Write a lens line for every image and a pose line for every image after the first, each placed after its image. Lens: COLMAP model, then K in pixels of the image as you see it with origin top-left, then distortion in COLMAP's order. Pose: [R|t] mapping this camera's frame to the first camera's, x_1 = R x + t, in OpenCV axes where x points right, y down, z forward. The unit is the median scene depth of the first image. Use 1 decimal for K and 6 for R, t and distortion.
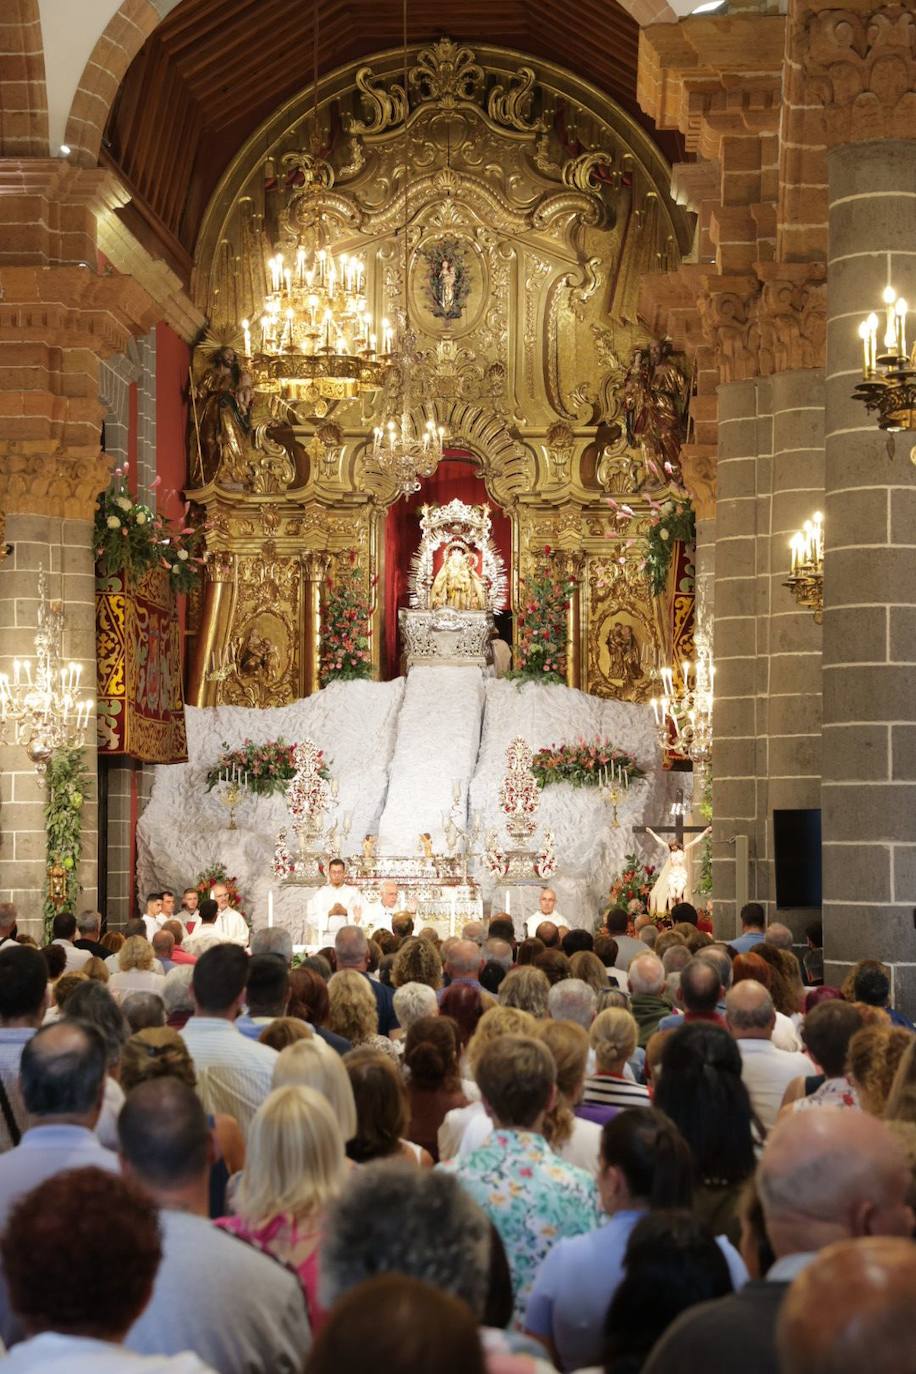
lens RADIAL K [[2576.4, 0, 468.4], [0, 2576.4, 680.1], [0, 0, 1]] dist [0.258287, 0.000000]
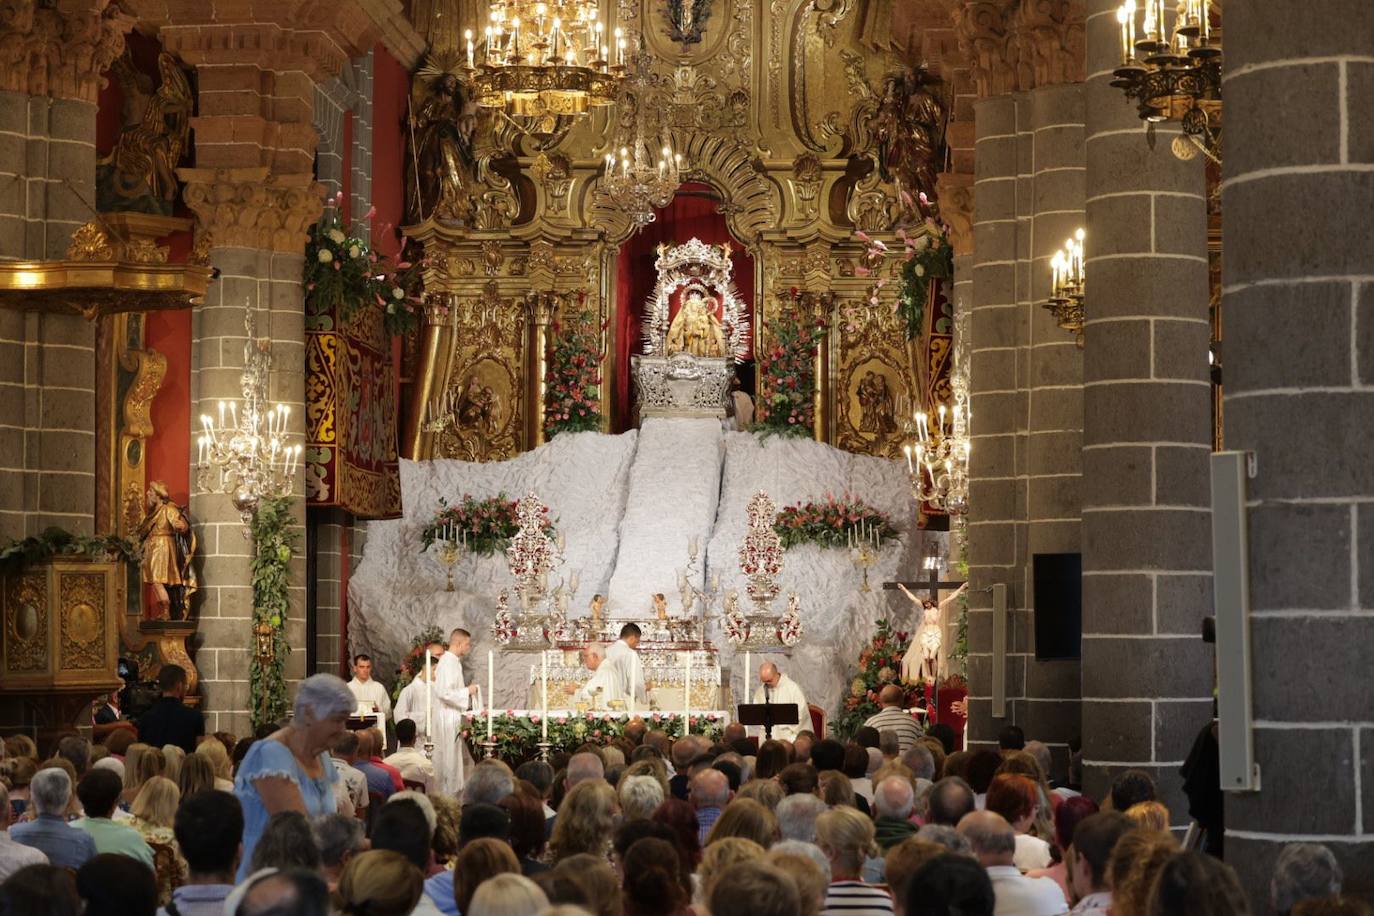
lens RADIAL K [[2823.3, 0, 702.9], [0, 2823.3, 419.3], [0, 0, 1]] dist [-0.213471, 0.000000]
pose [[0.999987, 0.004735, -0.002119, 0.000748], [-0.004763, 0.999899, -0.013417, 0.008696], [0.002055, 0.013427, 0.999908, -0.005207]]
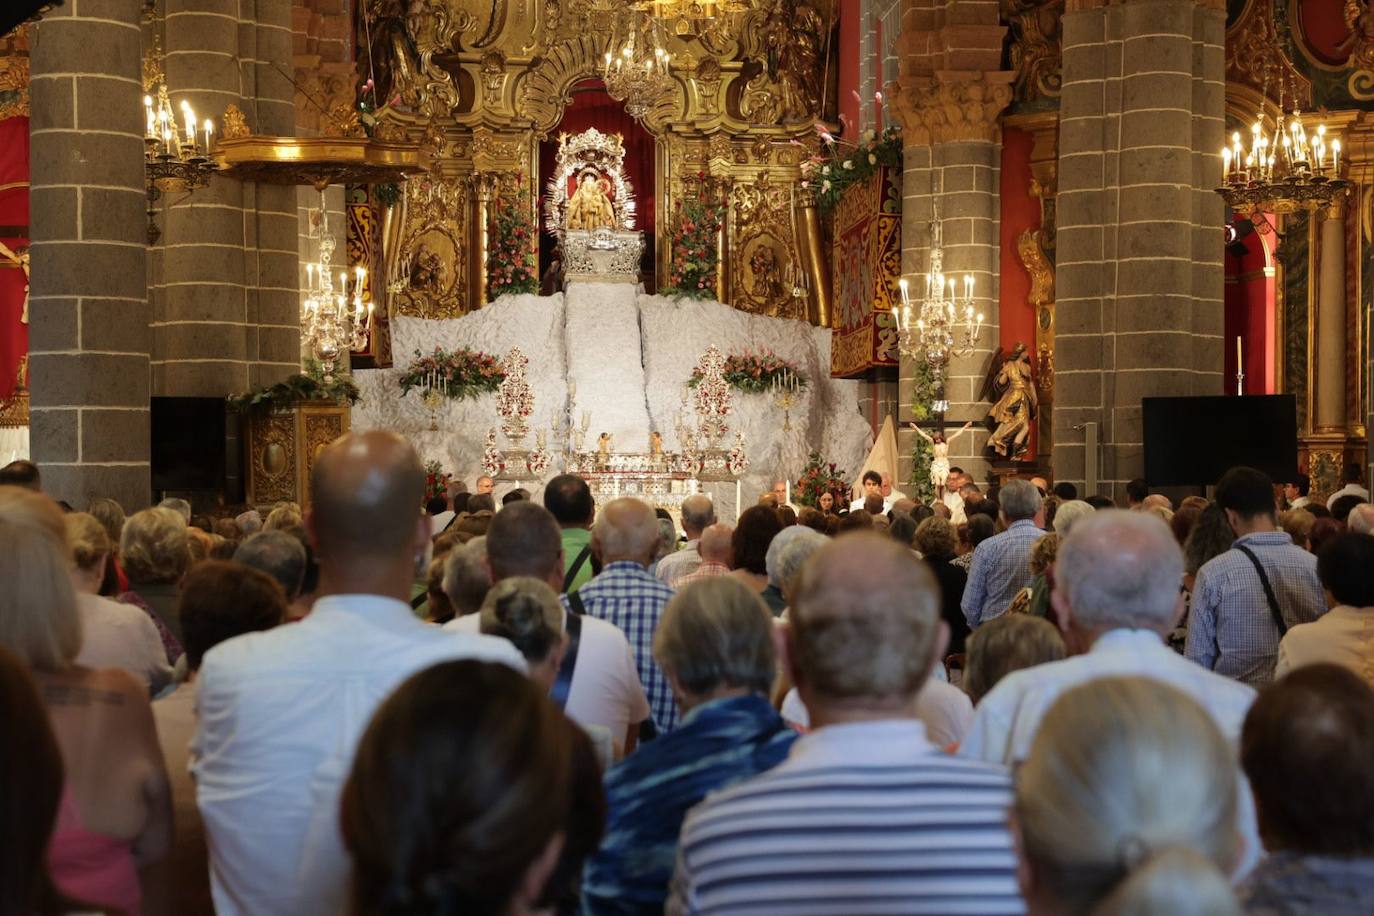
lens RADIAL K [[2378.1, 0, 694.7], [0, 2378.1, 453.9], [0, 0, 1]] dist [0.220511, 0.000000]
pose [[0.987946, 0.001450, 0.154794, -0.126924], [-0.010253, 0.998373, 0.056087, 0.009984], [-0.154461, -0.056998, 0.986353, 0.005178]]
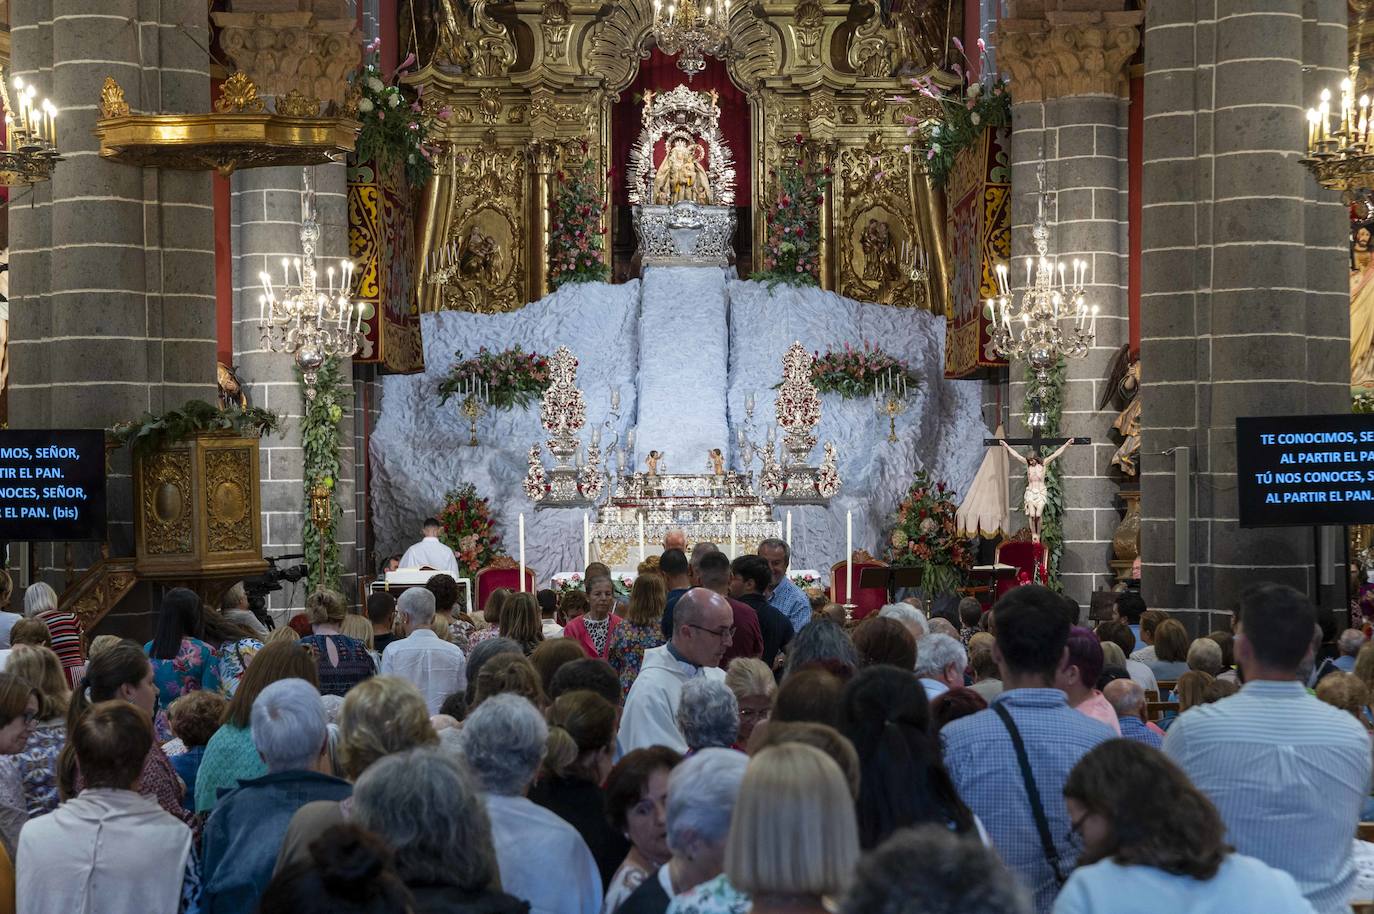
lens RADIAL K [[2689.3, 0, 689.5], [0, 2689.3, 451.5], [0, 0, 1]] dist [0.023629, 0.000000]
pose [[0.997729, -0.006751, 0.067022, -0.072849], [0.002760, 0.998226, 0.059469, 0.003220], [-0.067304, -0.059149, 0.995978, 0.045724]]
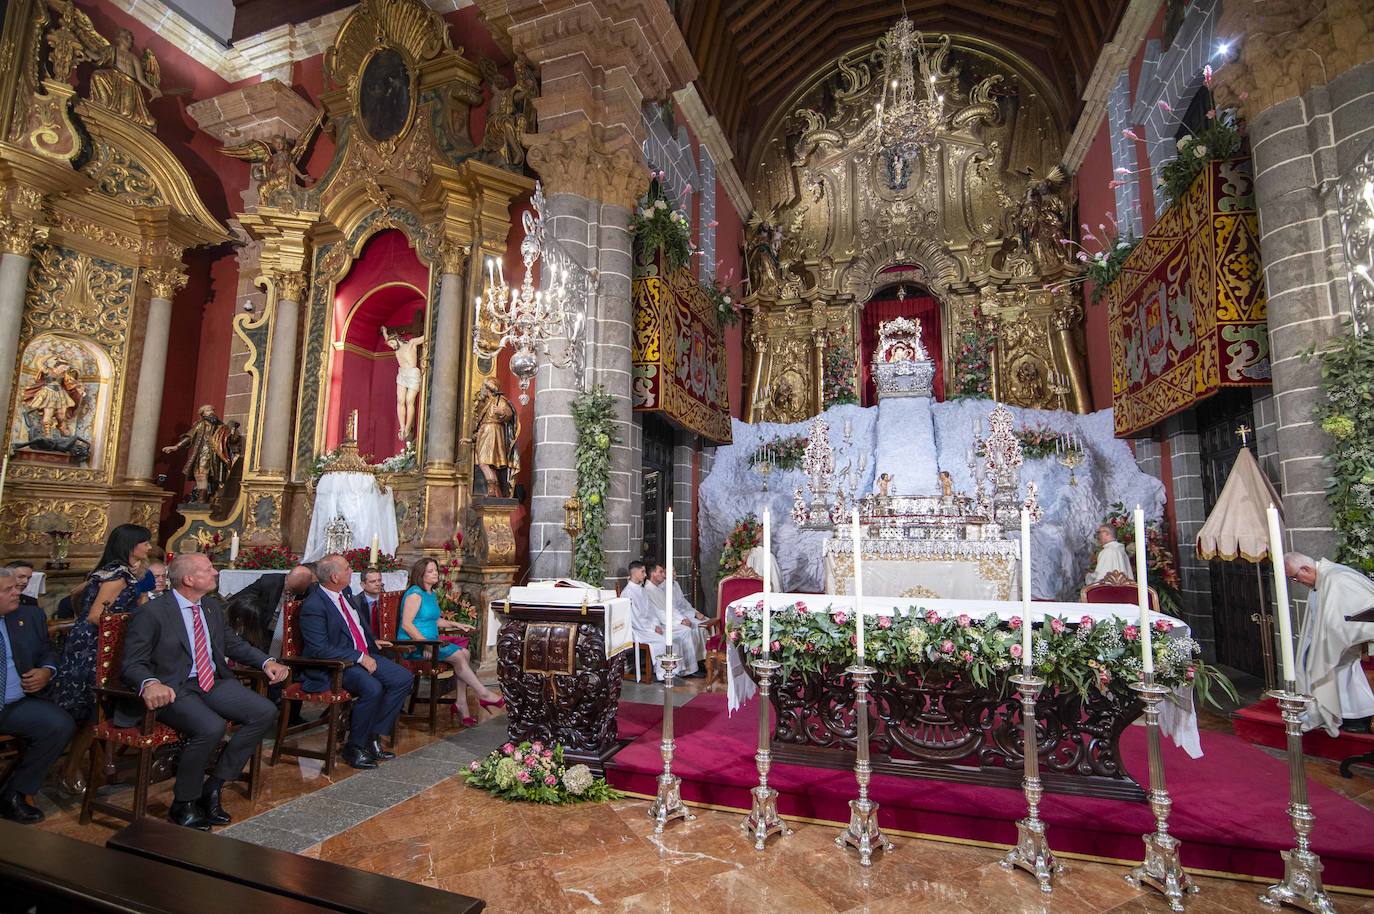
lens RADIAL K [[630.0, 0, 689.0], [0, 630.0, 459.9], [0, 0, 1]] dist [-0.015359, 0.000825]
pose [[0.967162, -0.021675, -0.253234, -0.040551], [0.006717, 0.998189, -0.059784, 0.056071], [0.254071, 0.056120, 0.965556, 0.607144]]
